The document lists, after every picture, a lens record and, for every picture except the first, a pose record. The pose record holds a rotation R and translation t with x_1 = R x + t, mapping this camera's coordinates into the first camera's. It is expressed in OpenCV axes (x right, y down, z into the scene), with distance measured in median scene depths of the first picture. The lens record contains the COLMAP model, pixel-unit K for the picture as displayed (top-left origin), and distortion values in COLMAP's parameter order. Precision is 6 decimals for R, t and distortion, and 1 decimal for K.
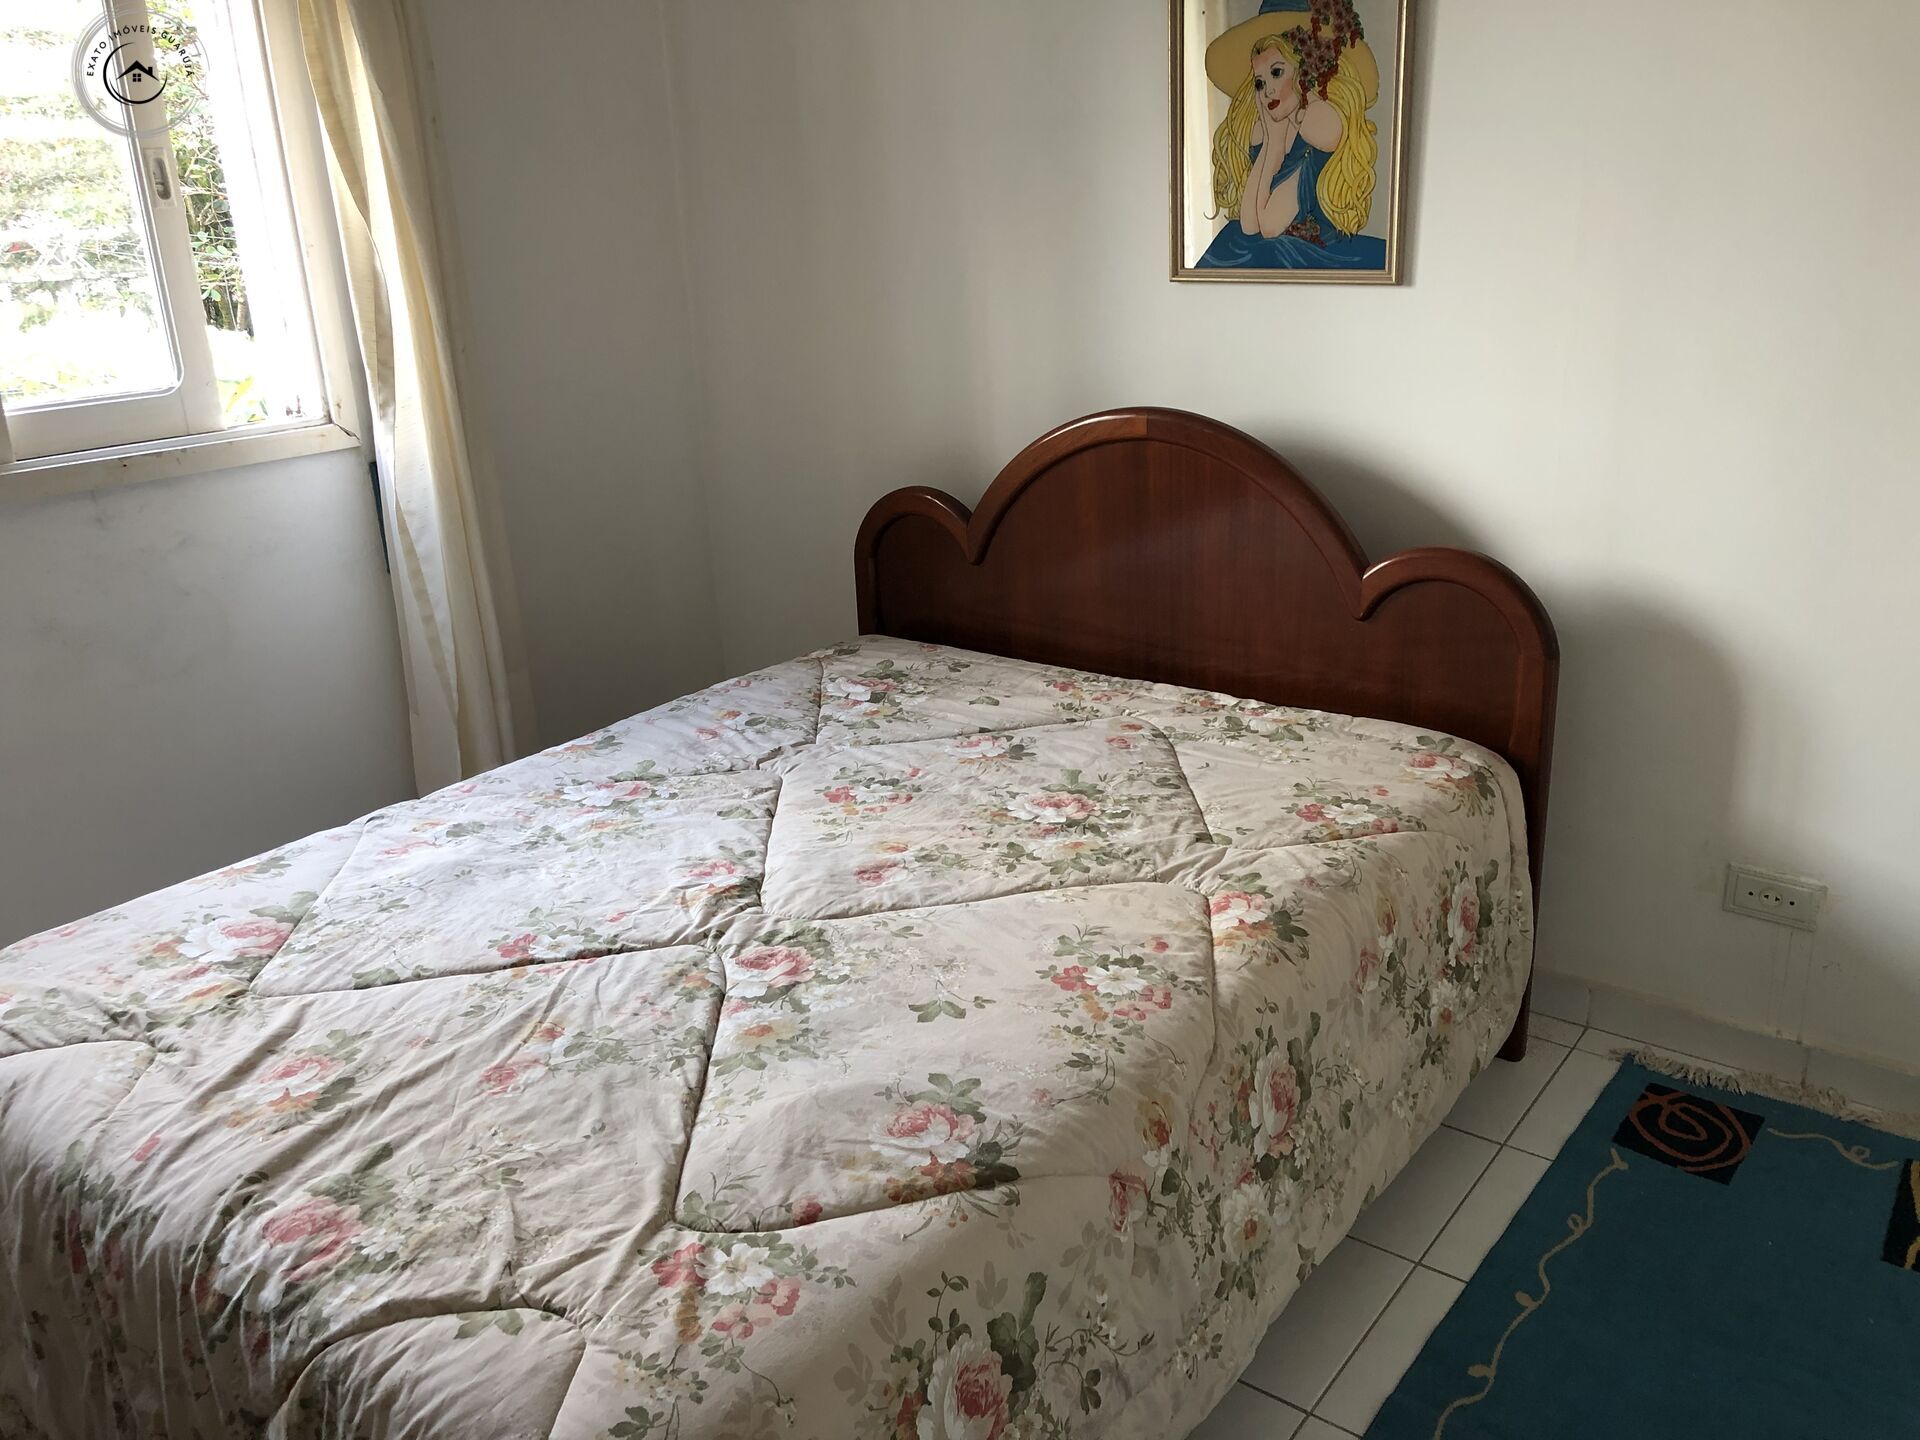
lens RADIAL K [[1576.0, 0, 960.2], [0, 1576.0, 660.1], [0, 0, 1]] dist [0.036770, -0.037213]
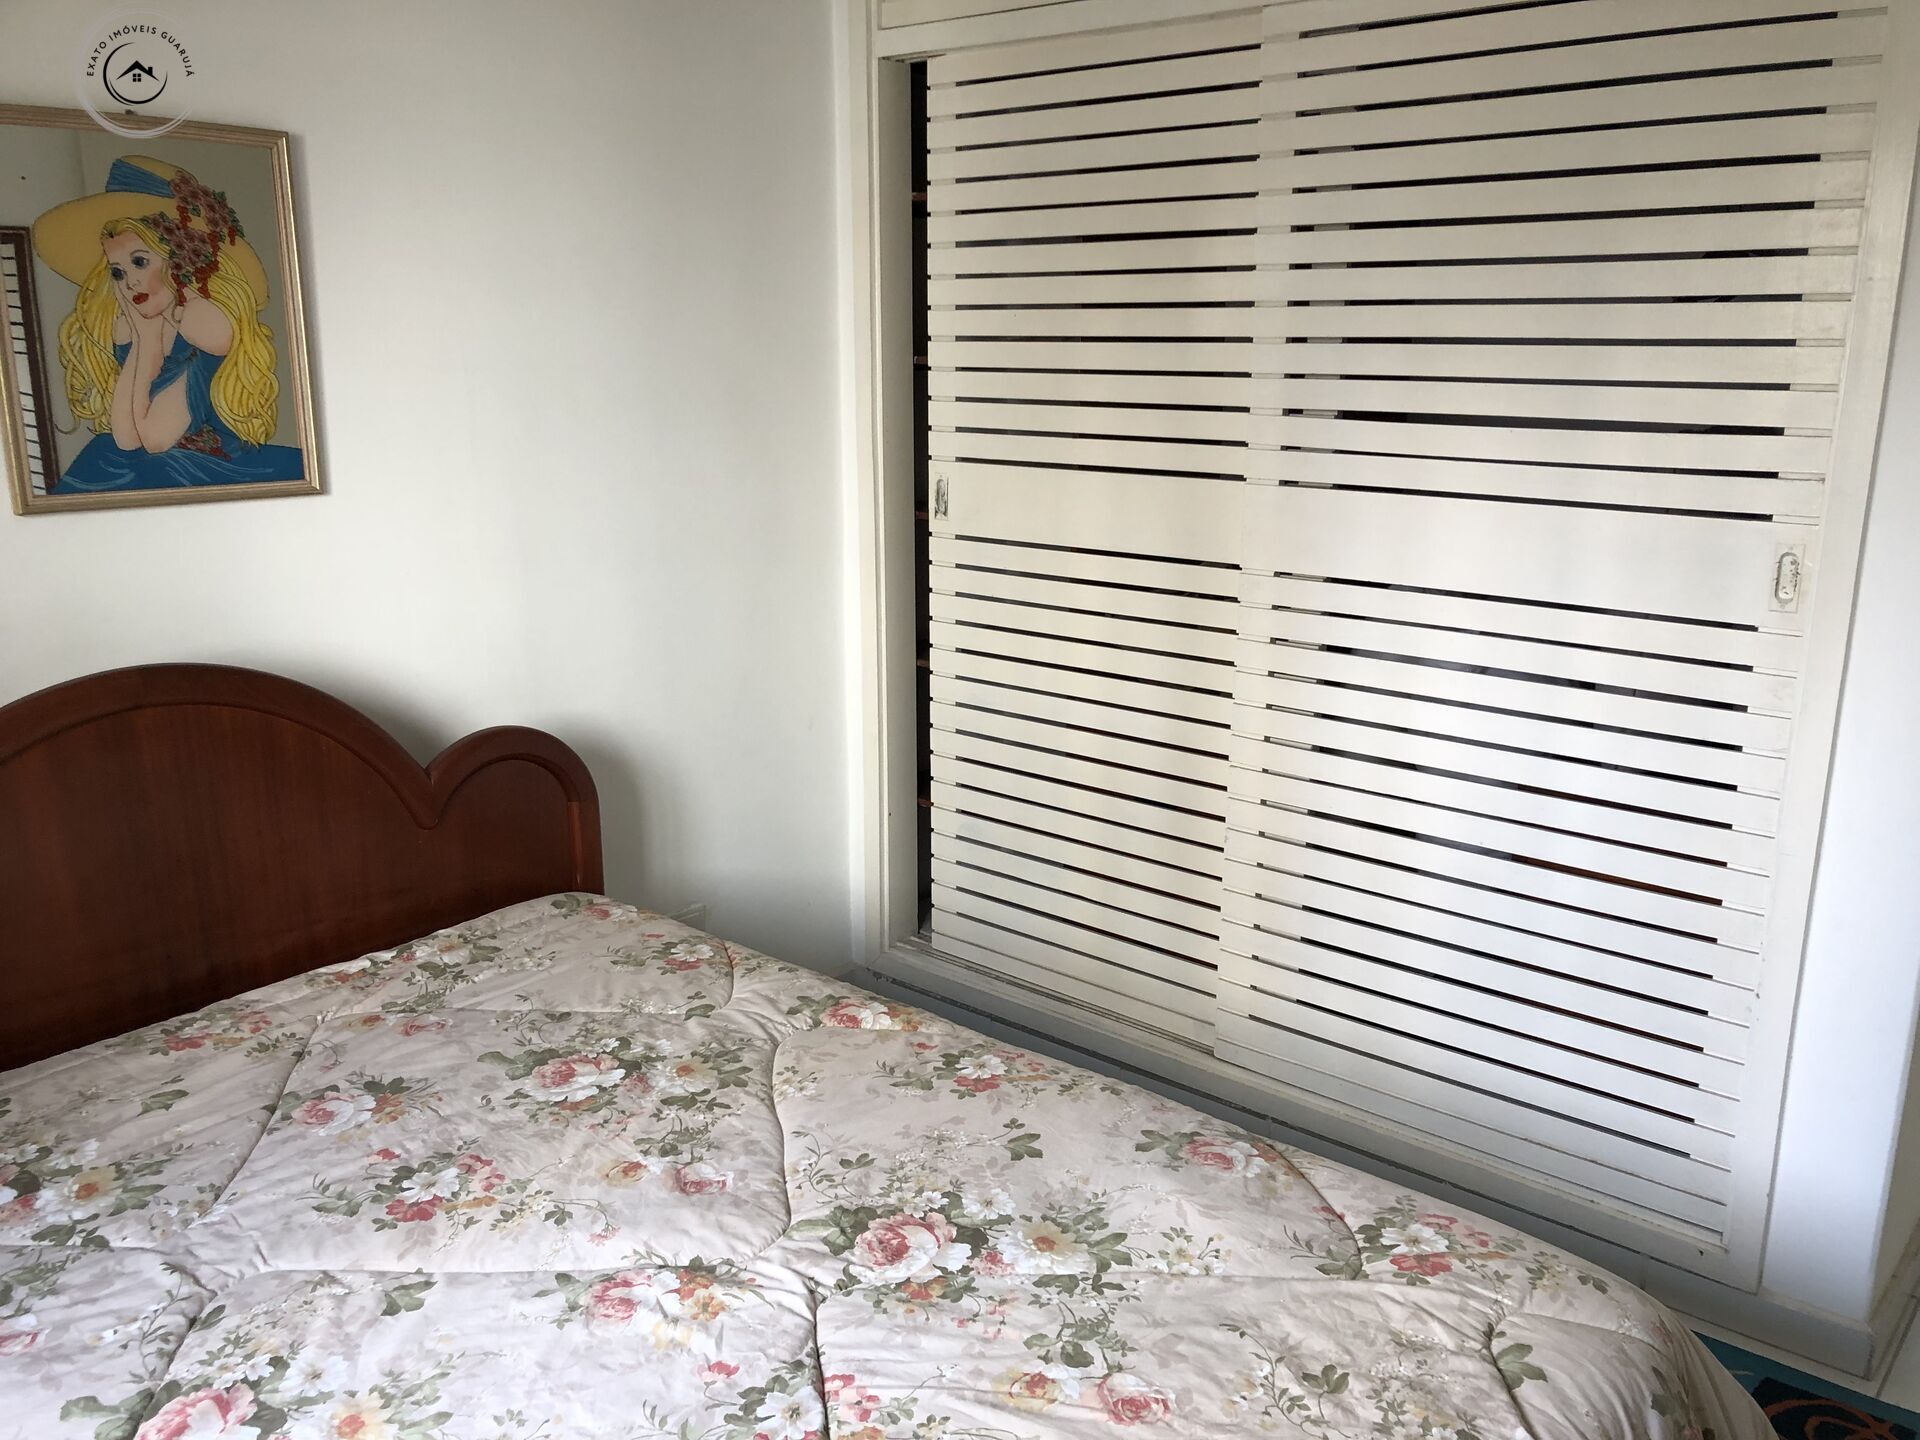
lens RADIAL K [[1576.0, 0, 958.4], [0, 1576.0, 722.2], [0, 0, 1]] dist [0.036770, -0.037213]
pose [[0.049888, -0.206637, 0.977145, -0.674800], [0.289688, 0.939299, 0.183844, -0.173289], [-0.955820, 0.273896, 0.106720, 0.571986]]
